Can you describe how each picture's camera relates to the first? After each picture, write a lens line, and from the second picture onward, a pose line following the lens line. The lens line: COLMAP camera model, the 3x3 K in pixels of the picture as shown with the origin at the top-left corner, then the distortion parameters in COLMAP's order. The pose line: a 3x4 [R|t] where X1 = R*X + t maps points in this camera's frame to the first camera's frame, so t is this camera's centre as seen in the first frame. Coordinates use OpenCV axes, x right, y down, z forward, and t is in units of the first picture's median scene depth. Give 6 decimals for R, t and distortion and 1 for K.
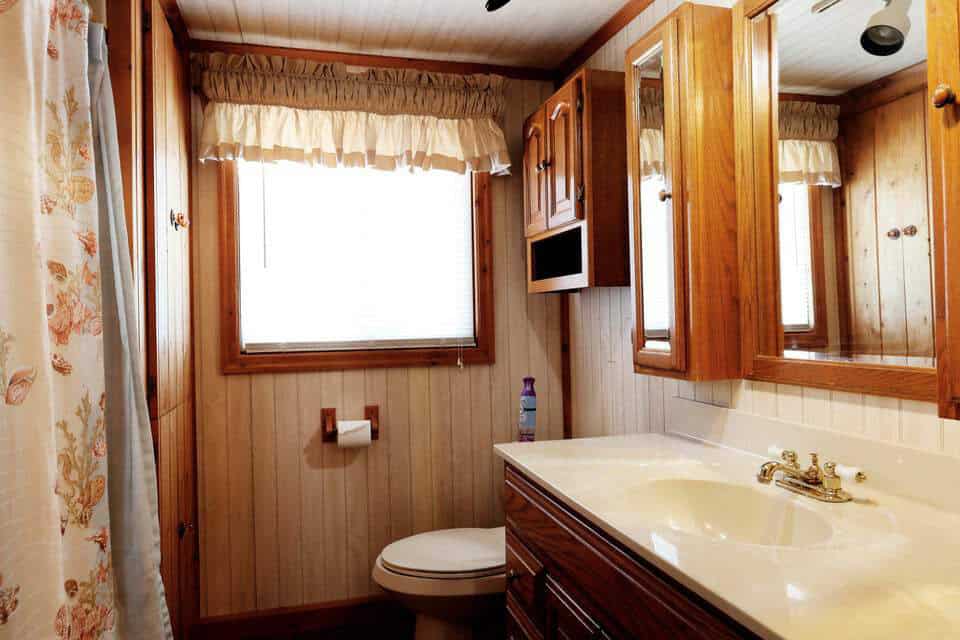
lens RADIAL K [[661.3, 0, 481.0], [0, 661.3, 319.9], [0, 0, 1]] dist [-0.005444, -0.005635]
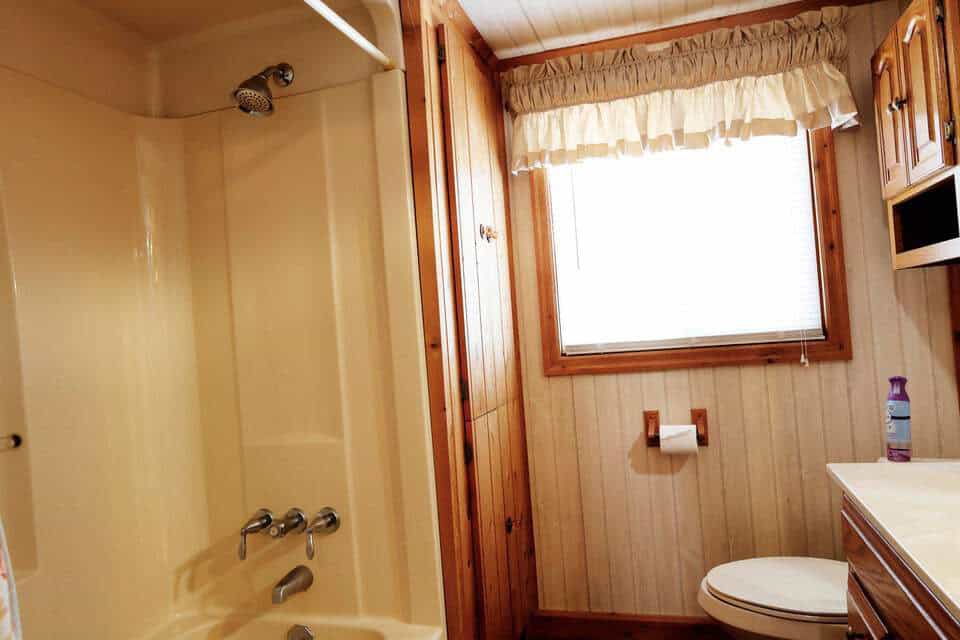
lens RADIAL K [[661.3, 0, 479.3], [0, 661.3, 317.9], [0, 0, 1]] dist [-0.005444, -0.005635]
pose [[0.843987, -0.054555, -0.533582, 0.074855], [0.057898, 0.998267, -0.010486, -0.003311], [0.533230, -0.022043, 0.845683, 0.074881]]
